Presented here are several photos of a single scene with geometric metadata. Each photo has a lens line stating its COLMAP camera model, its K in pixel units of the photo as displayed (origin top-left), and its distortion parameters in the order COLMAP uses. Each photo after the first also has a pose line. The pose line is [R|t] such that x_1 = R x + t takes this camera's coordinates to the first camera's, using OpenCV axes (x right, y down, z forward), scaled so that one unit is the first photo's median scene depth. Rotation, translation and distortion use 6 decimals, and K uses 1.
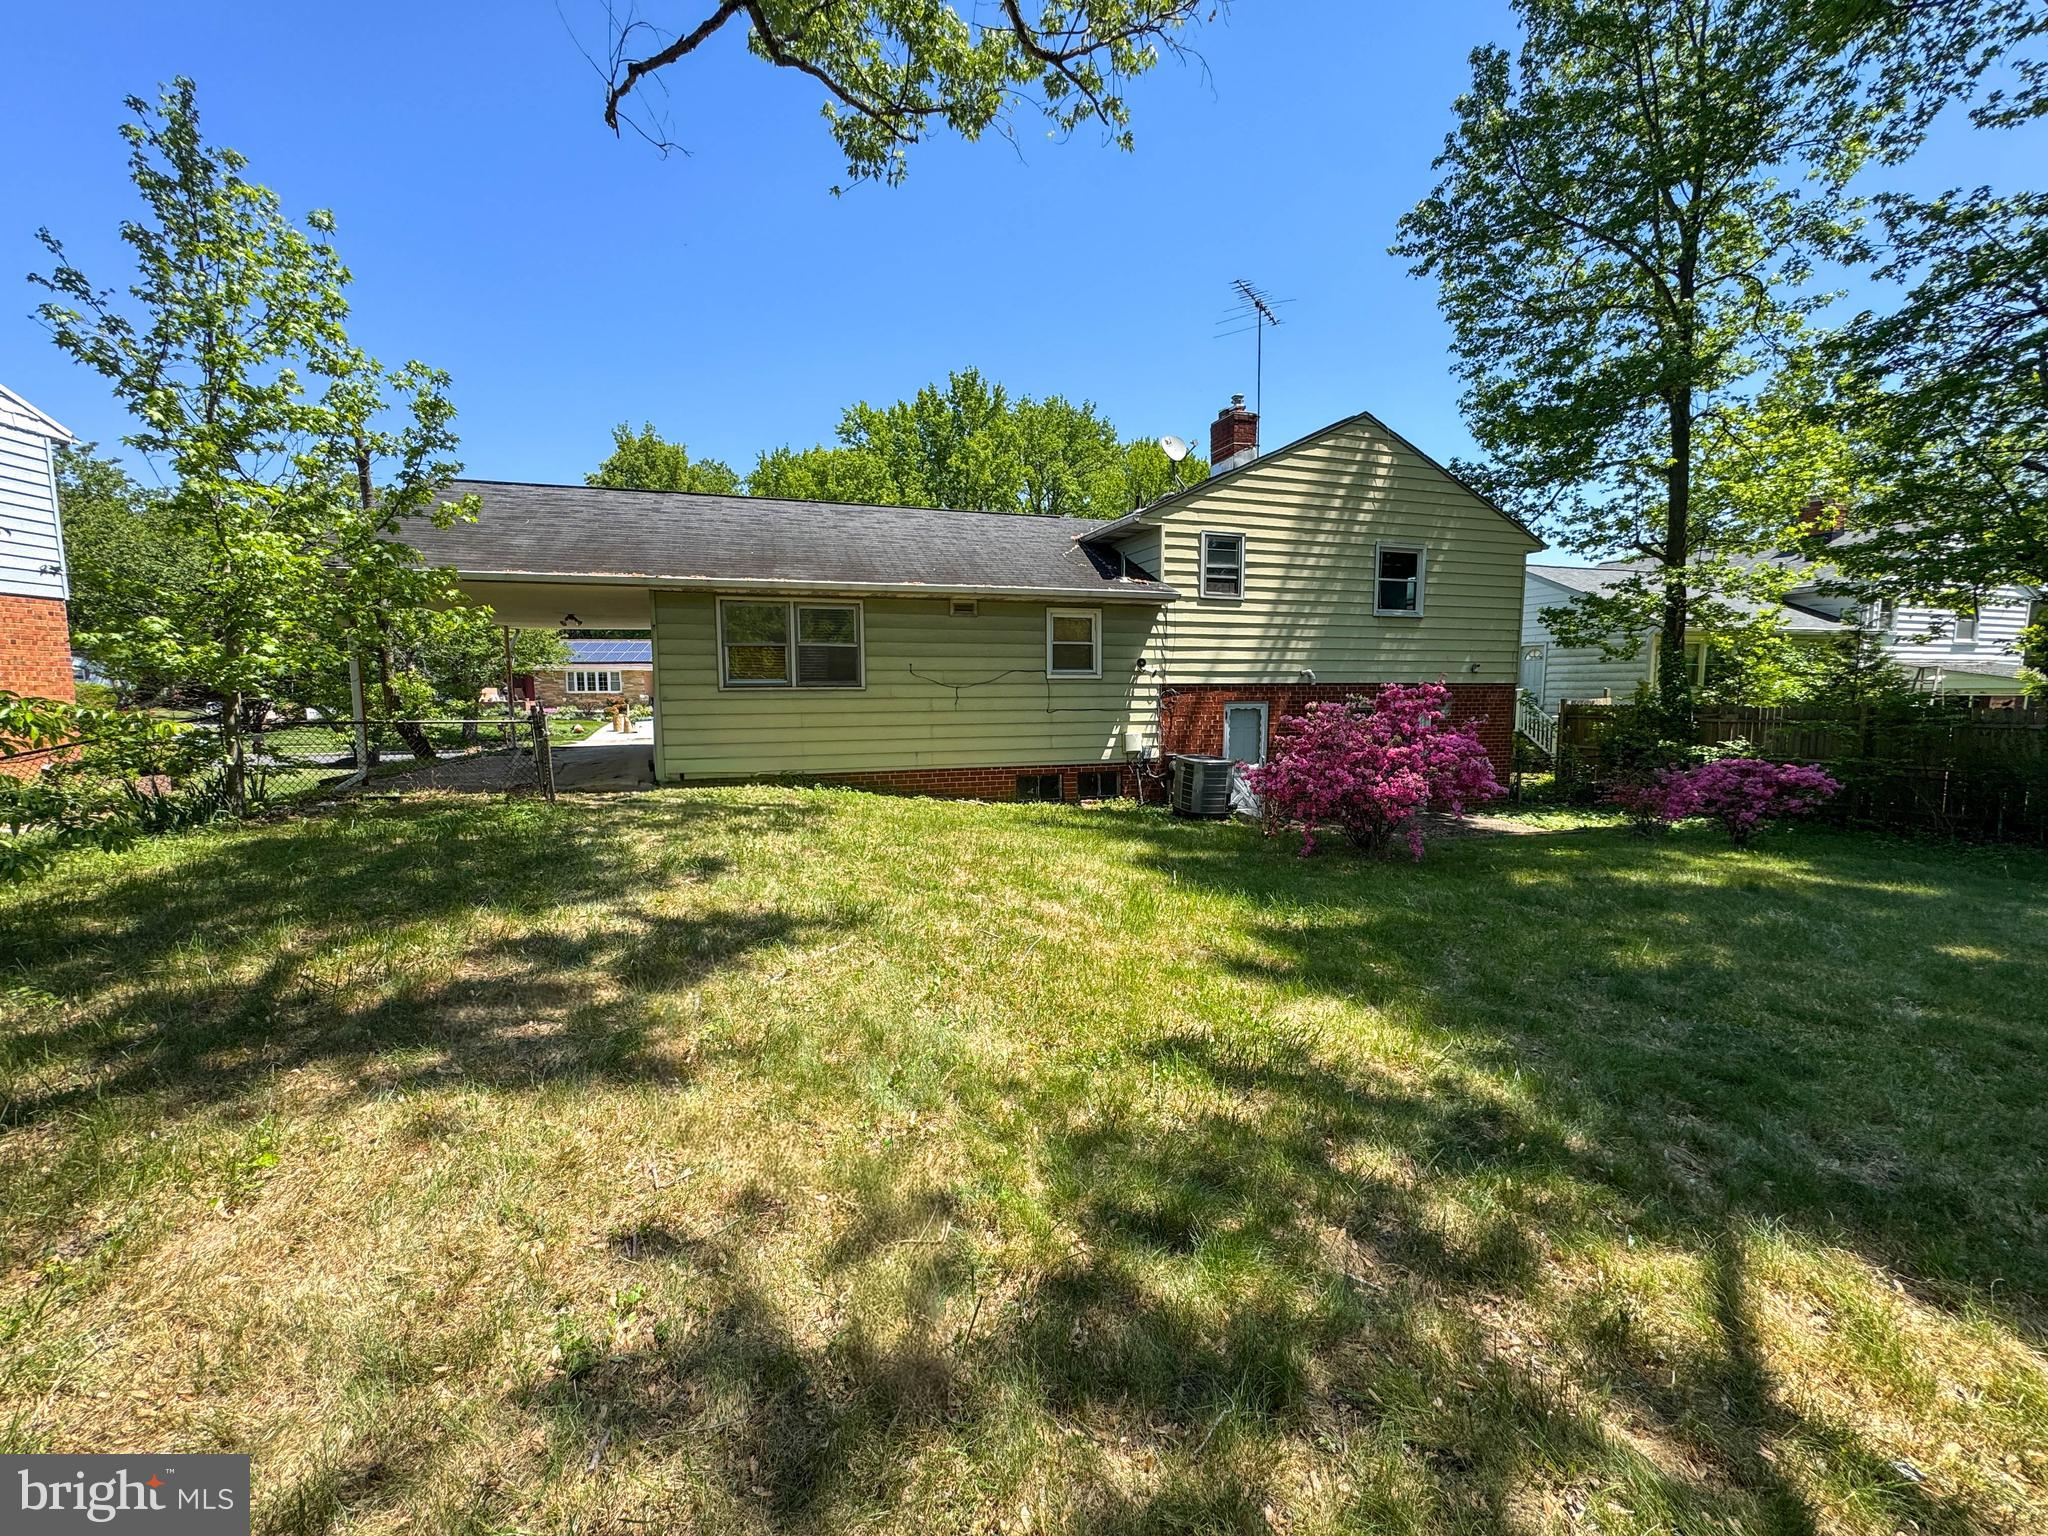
lens RADIAL K [[816.3, 0, 1025.7], [0, 816.3, 762.1], [0, 0, 1]] dist [-0.014287, 0.003441]
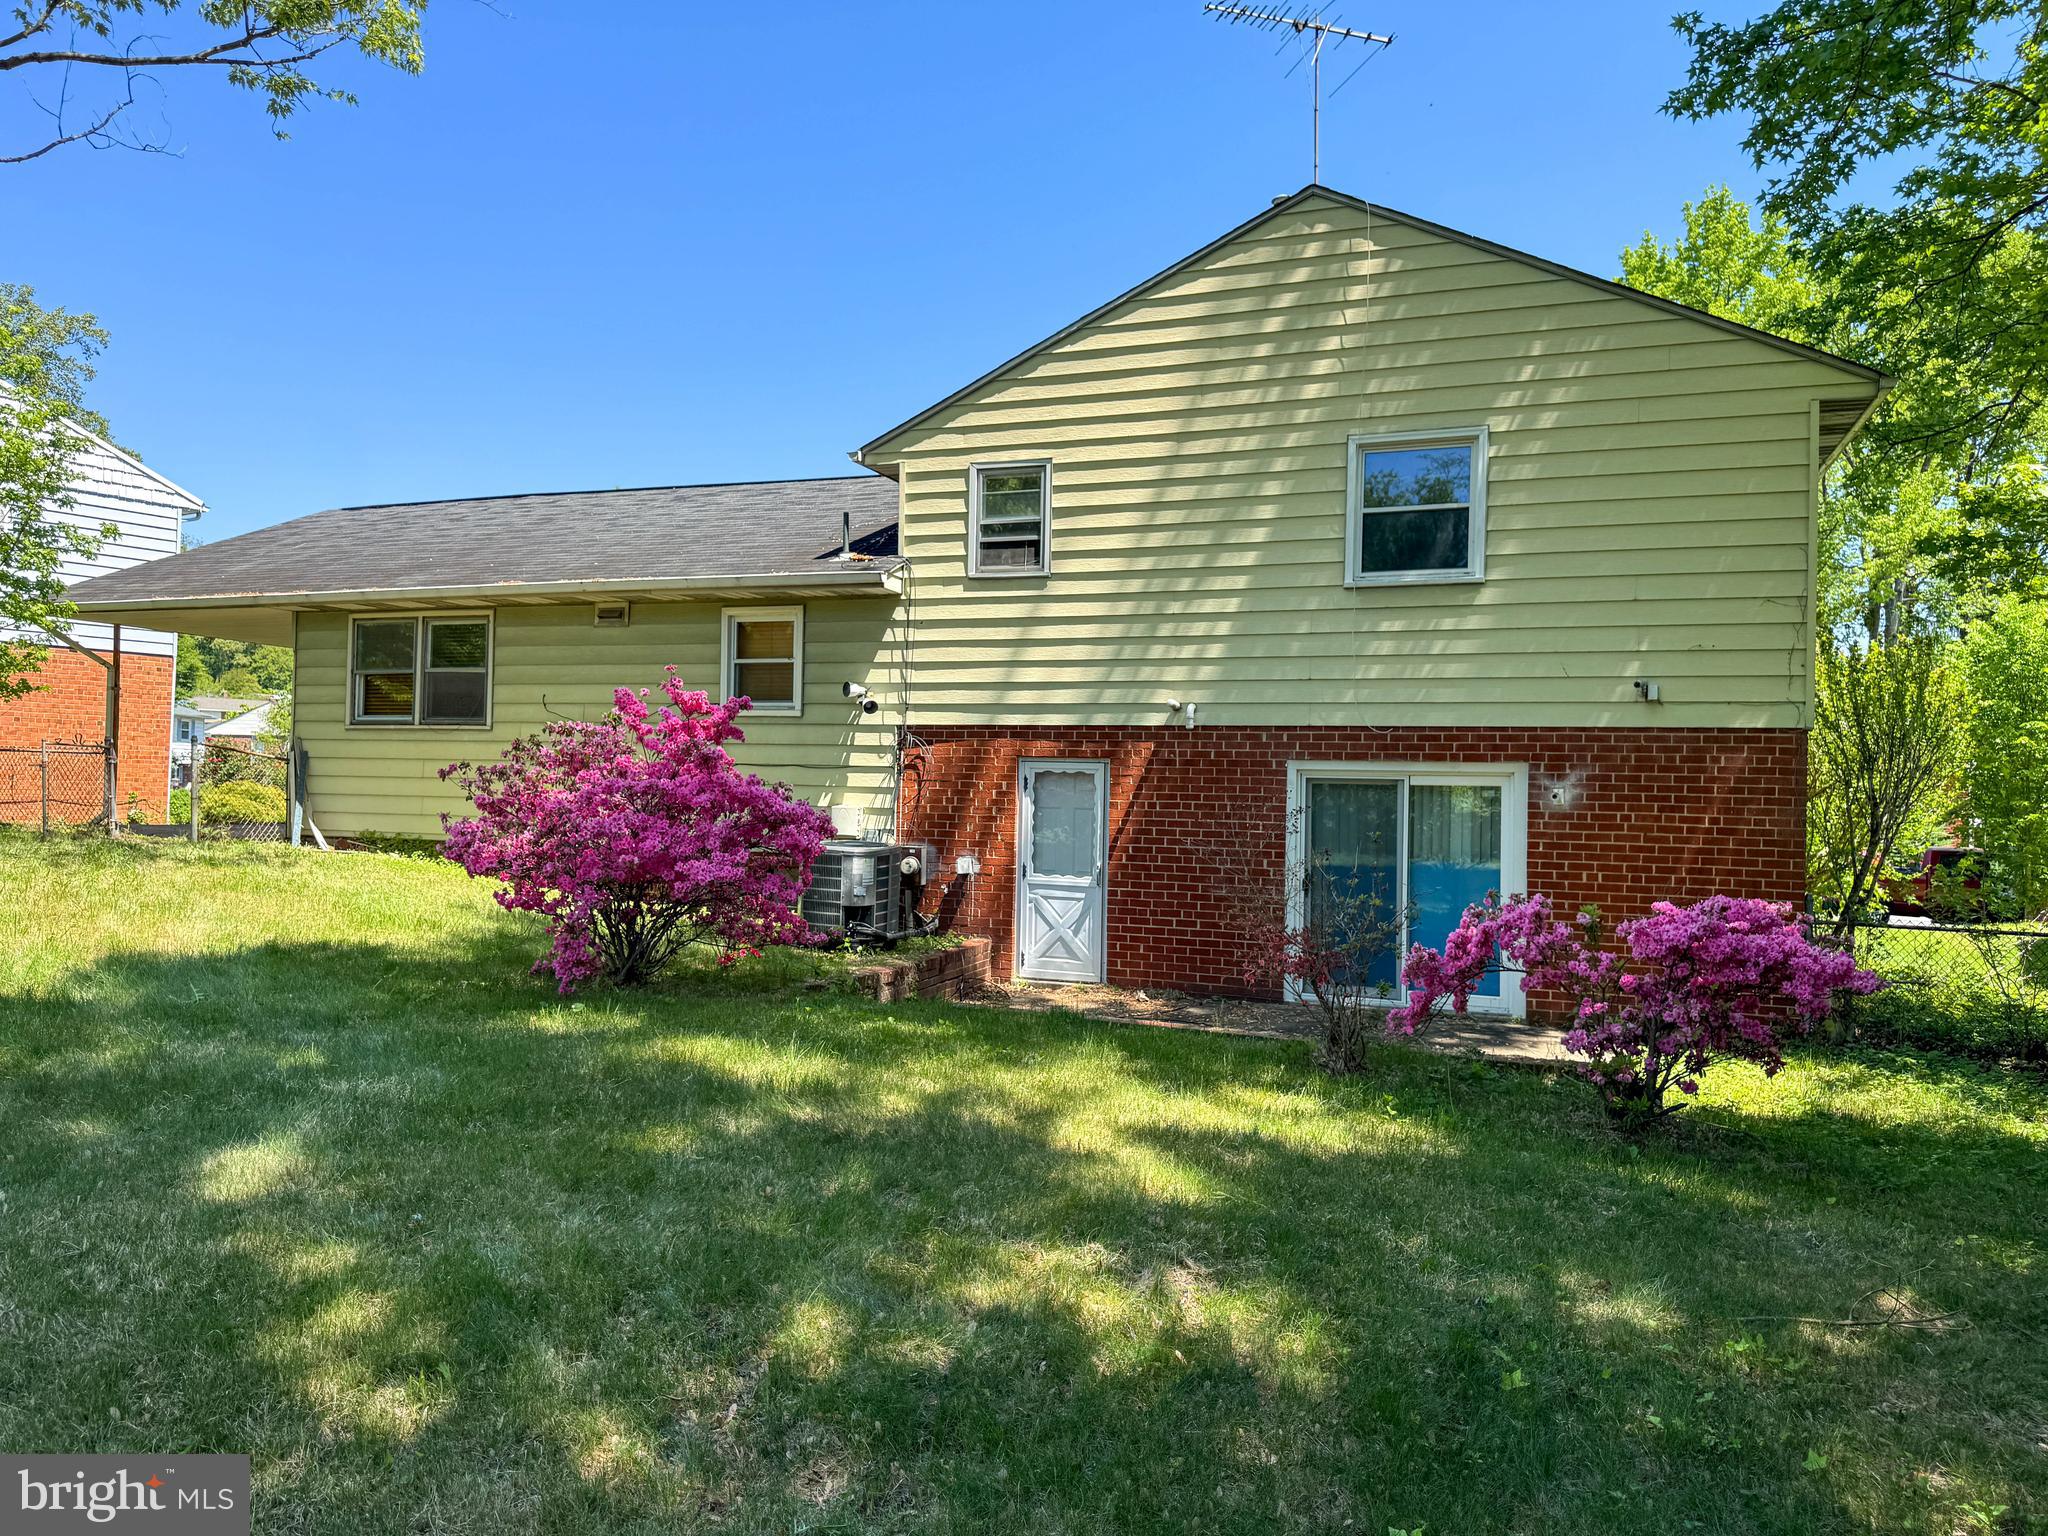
lens RADIAL K [[1424.4, 0, 1024.7], [0, 1424.4, 774.0], [0, 0, 1]] dist [0.056707, -0.069158]
pose [[0.768691, 0.013079, -0.639487, 0.897218], [-0.083952, 0.993205, -0.080600, 0.015197], [0.634087, 0.115642, 0.764566, 0.269227]]
